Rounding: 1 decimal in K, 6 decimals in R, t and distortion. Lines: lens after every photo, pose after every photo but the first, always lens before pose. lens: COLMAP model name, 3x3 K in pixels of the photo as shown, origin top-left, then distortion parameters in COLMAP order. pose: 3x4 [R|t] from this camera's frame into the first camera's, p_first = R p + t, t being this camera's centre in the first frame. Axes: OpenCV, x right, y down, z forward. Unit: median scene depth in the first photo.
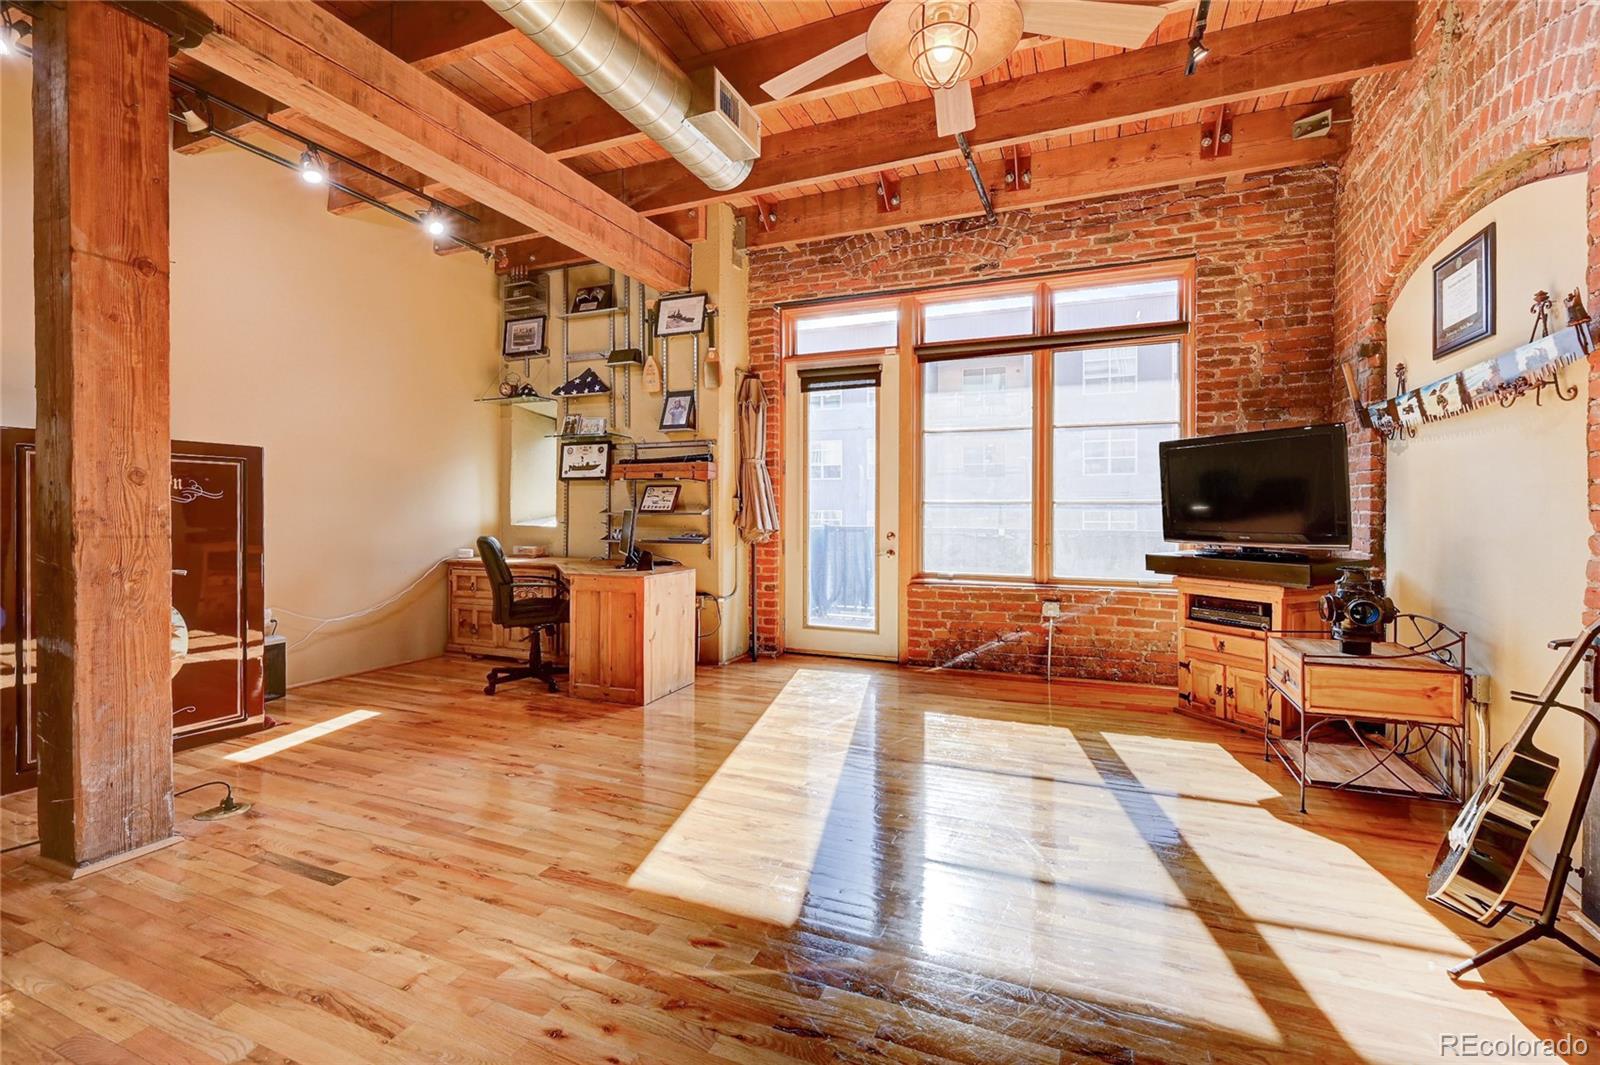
lens RADIAL K [[635.1, 0, 824.0], [0, 635.1, 513.6], [0, 0, 1]] dist [-0.000783, -0.000046]
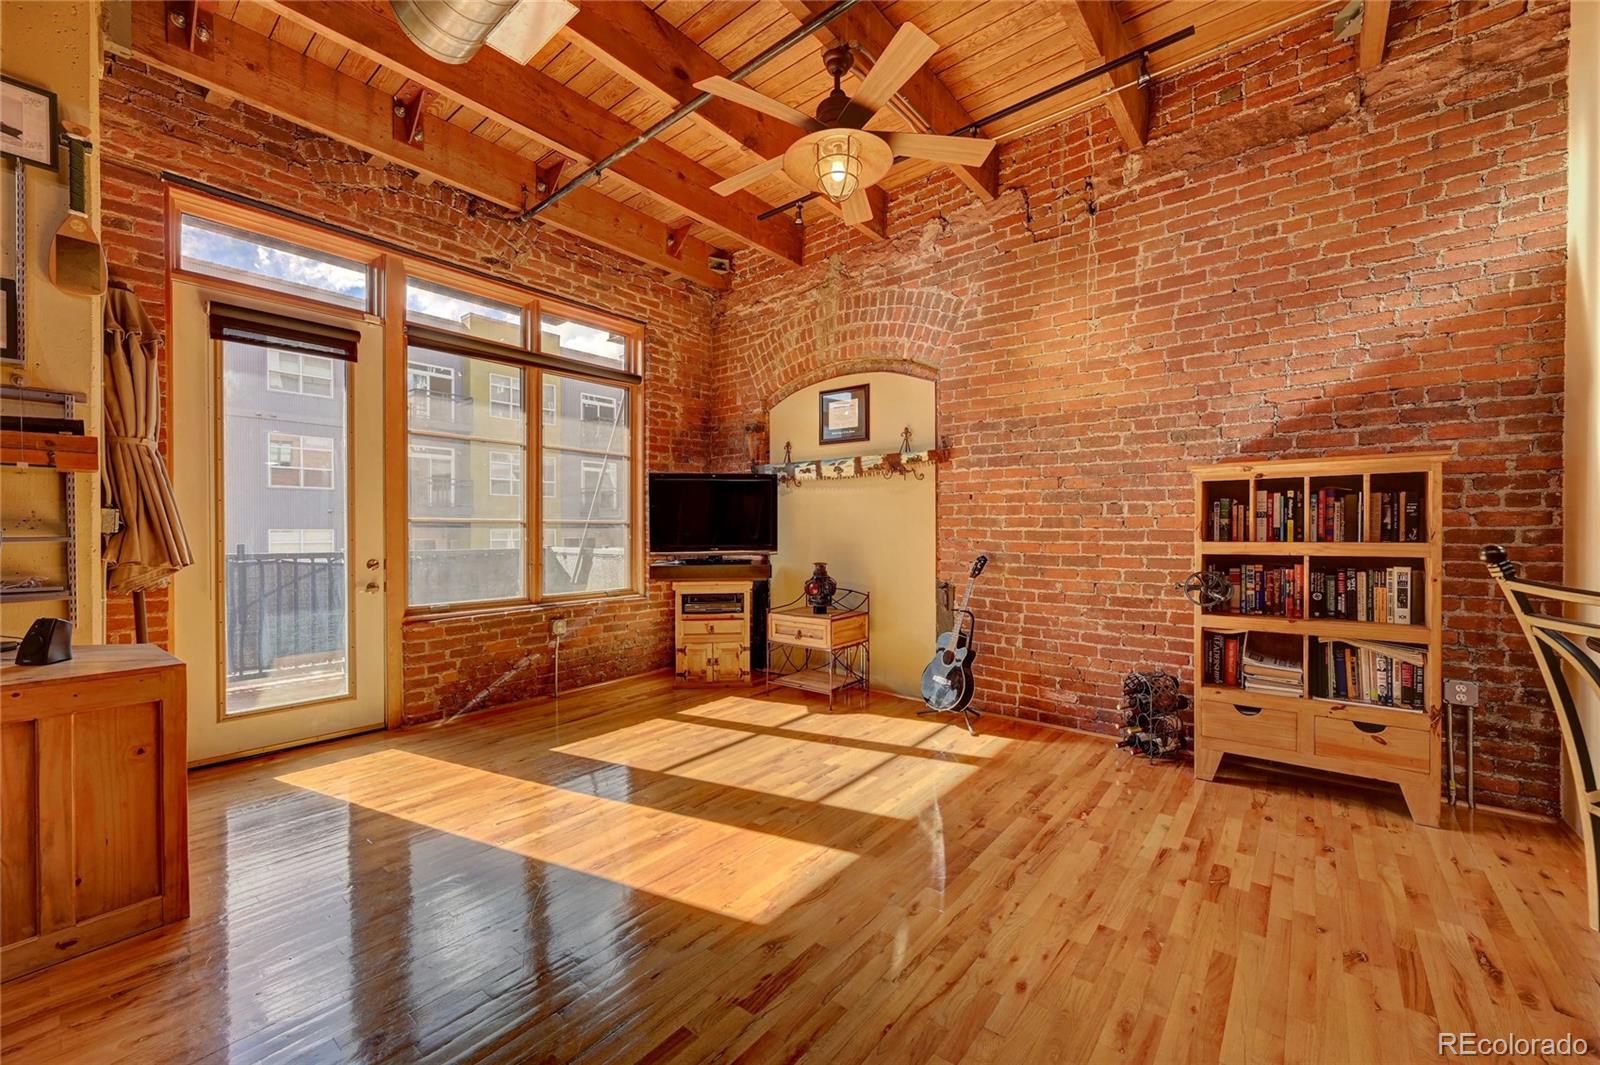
lens RADIAL K [[639.6, 0, 798.3], [0, 639.6, 538.1], [0, 0, 1]] dist [-0.003643, -0.000150]
pose [[0.329886, -0.014677, 0.943907, -0.479776], [0.006892, 0.999890, 0.013139, -0.002745], [-0.943996, 0.002171, 0.329951, 0.295101]]
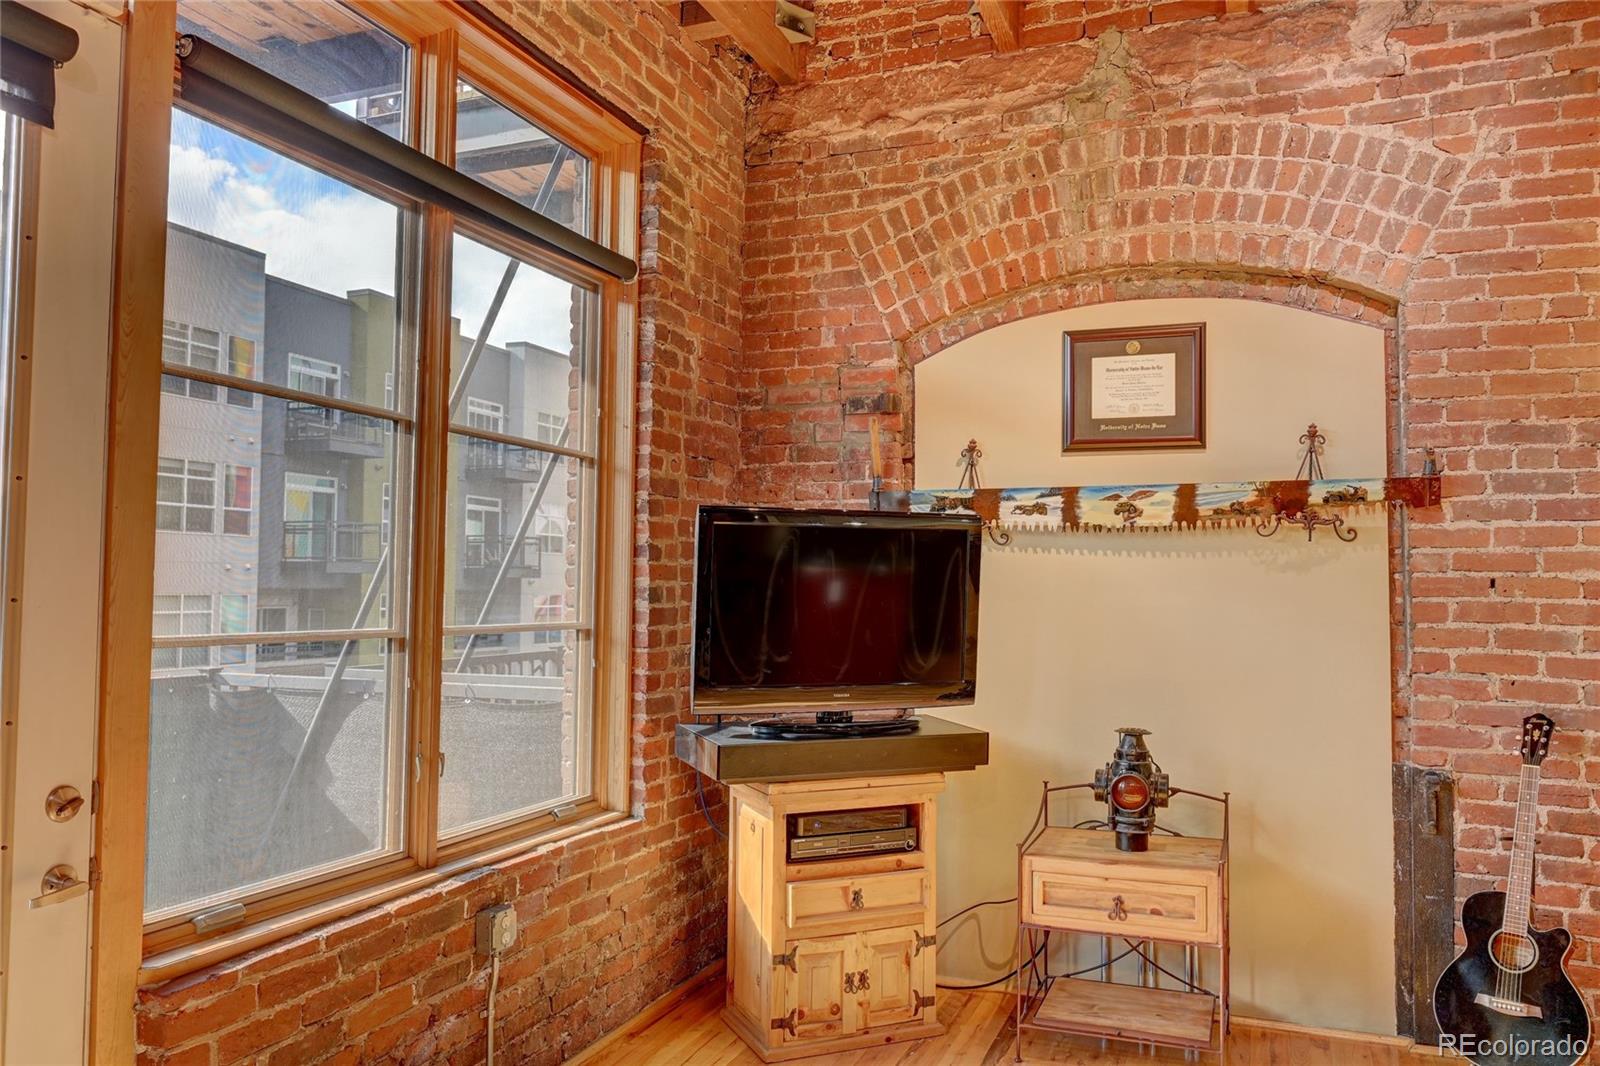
lens RADIAL K [[1207.4, 0, 799.2], [0, 1207.4, 538.8], [0, 0, 1]] dist [-0.005064, 0.003086]
pose [[0.028177, 0.043250, 0.998667, -0.335397], [-0.000652, 0.999064, -0.043249, -0.043961], [-0.999603, 0.000568, 0.028179, 0.809539]]
